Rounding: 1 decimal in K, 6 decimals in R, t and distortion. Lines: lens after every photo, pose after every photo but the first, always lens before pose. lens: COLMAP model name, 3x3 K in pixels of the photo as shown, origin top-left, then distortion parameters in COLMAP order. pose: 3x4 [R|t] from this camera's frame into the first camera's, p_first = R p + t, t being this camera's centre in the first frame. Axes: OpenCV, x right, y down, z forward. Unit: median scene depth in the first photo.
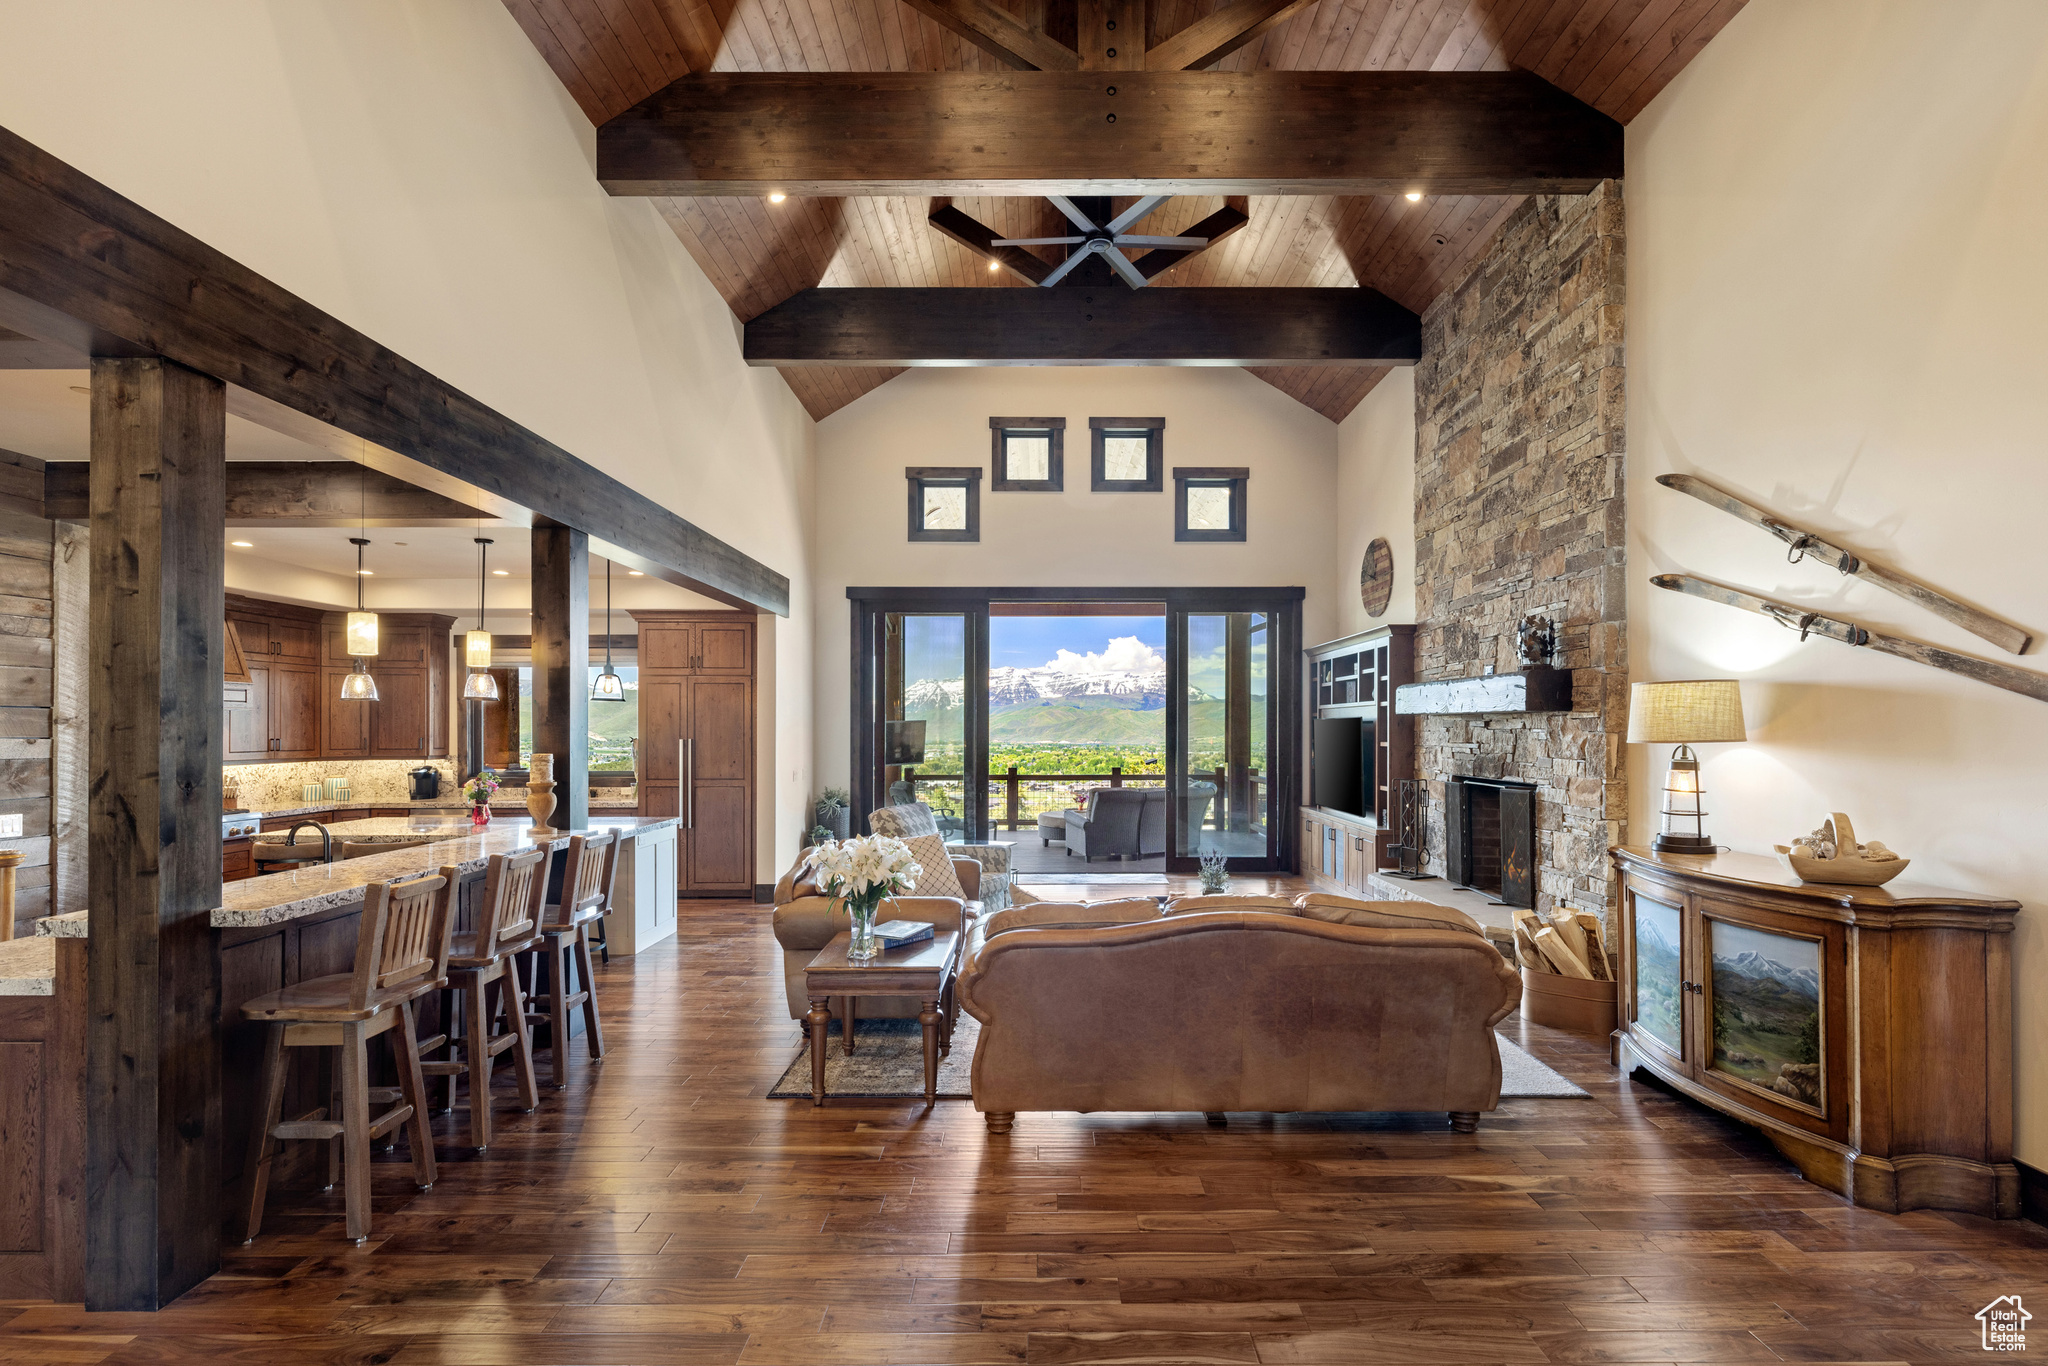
lens RADIAL K [[955.6, 0, 1050.7], [0, 955.6, 730.9], [0, 0, 1]] dist [0.002159, 0.000209]
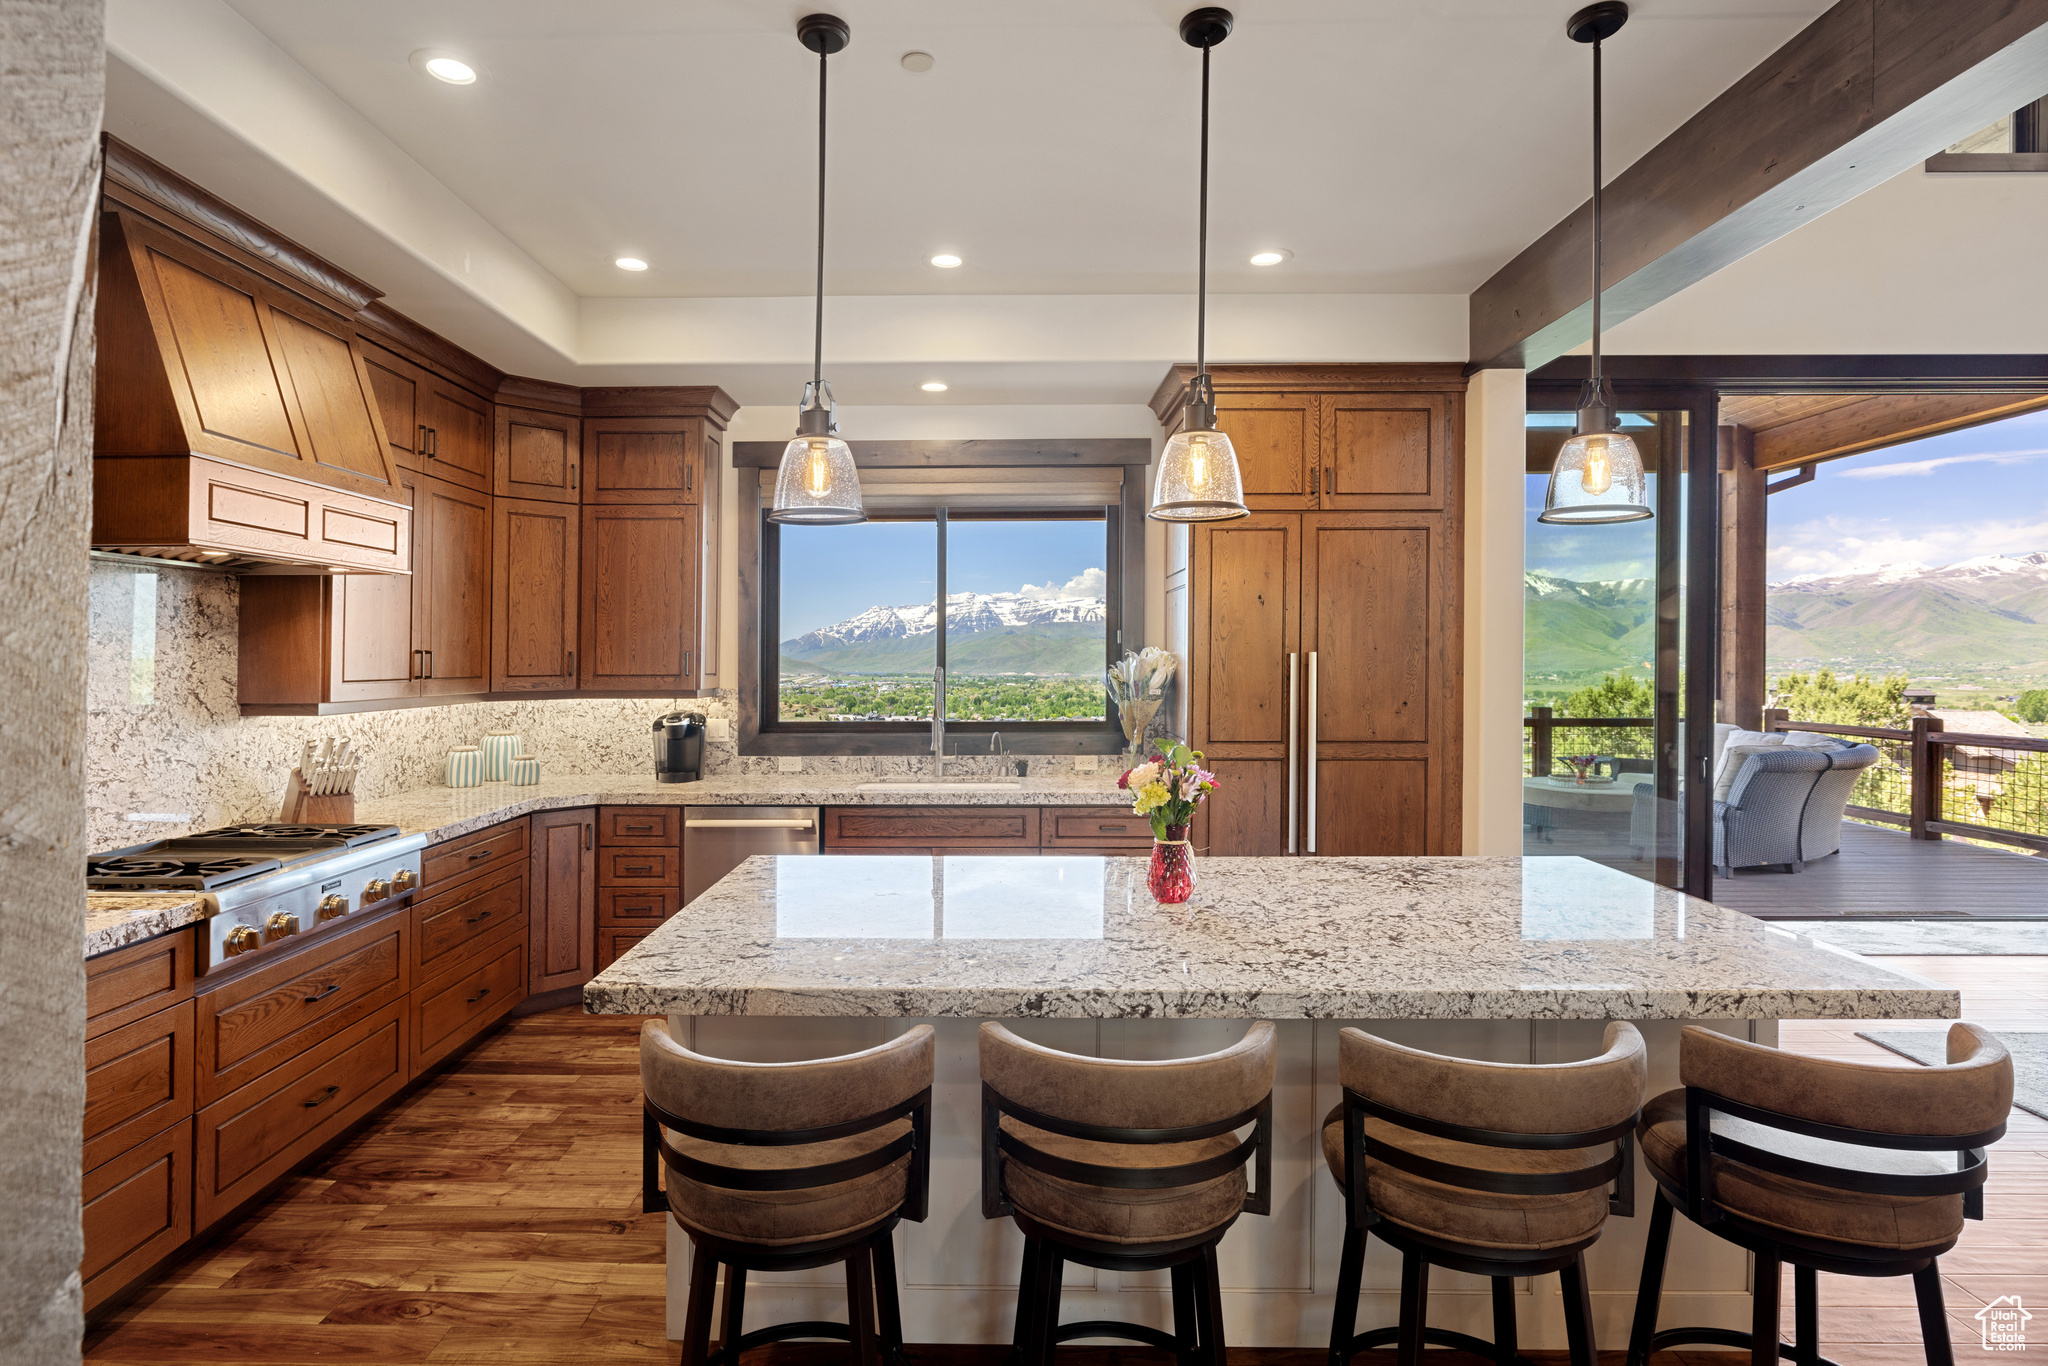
lens RADIAL K [[1030.5, 0, 979.1], [0, 1030.5, 665.6], [0, 0, 1]] dist [-0.003862, 0.000754]
pose [[0.999664, -0.000141, -0.025929, -0.524467], [0.000233, 0.999994, 0.003518, 0.012710], [0.025928, -0.003522, 0.999658, 0.518672]]
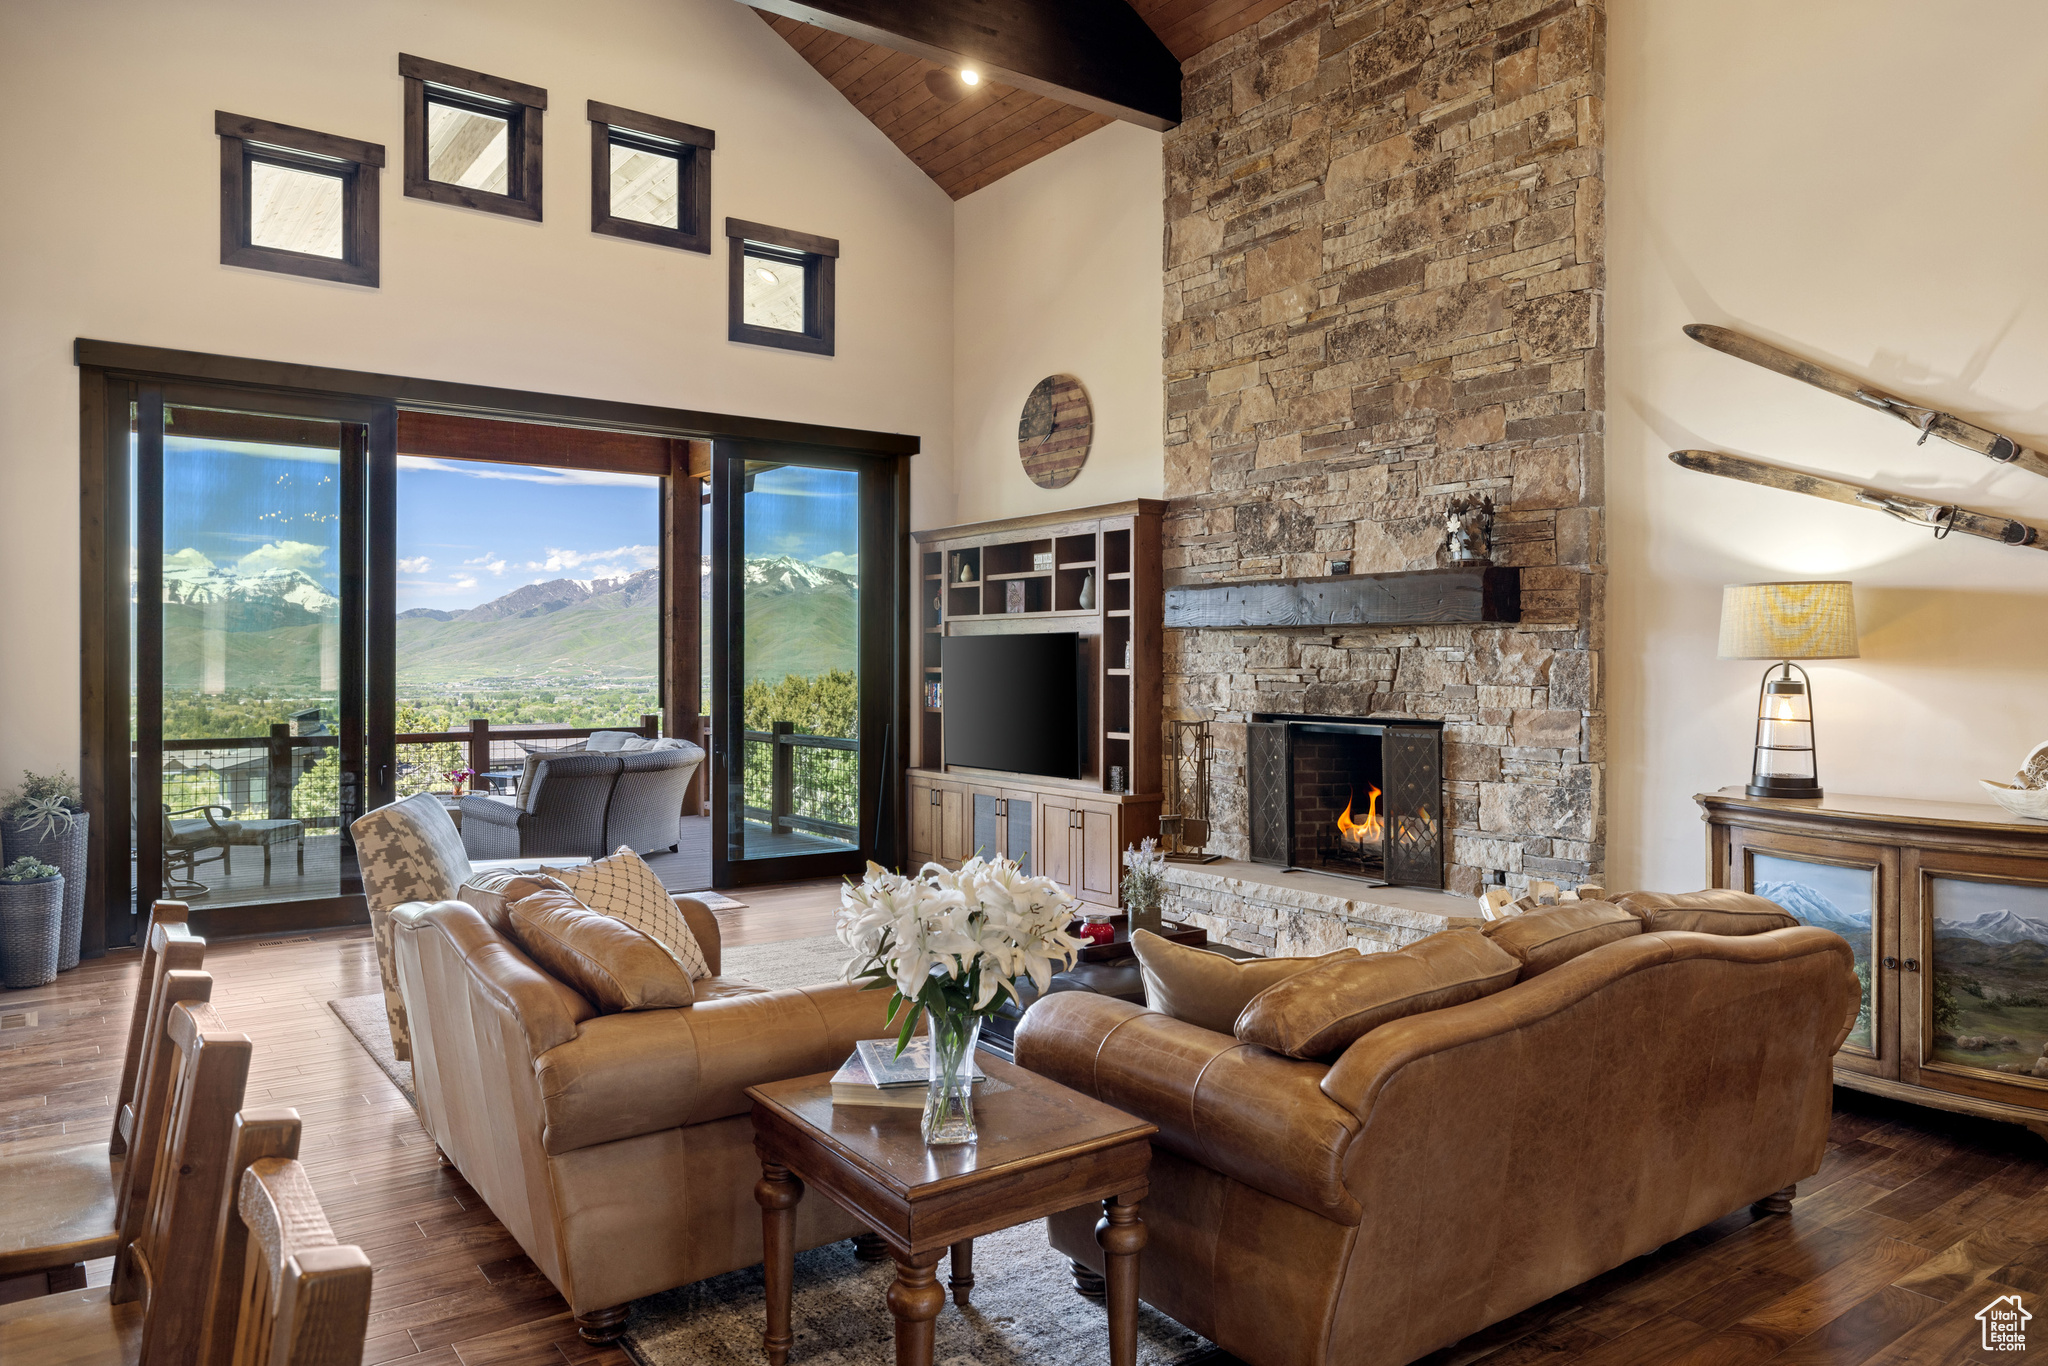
lens RADIAL K [[1354.2, 0, 1020.9], [0, 1354.2, 675.2], [0, 0, 1]] dist [-0.005137, 0.005811]
pose [[0.811584, -0.003157, 0.584227, -0.353035], [-0.001143, 0.999975, 0.006992, 0.012268], [-0.584234, -0.006342, 0.811560, 0.311794]]
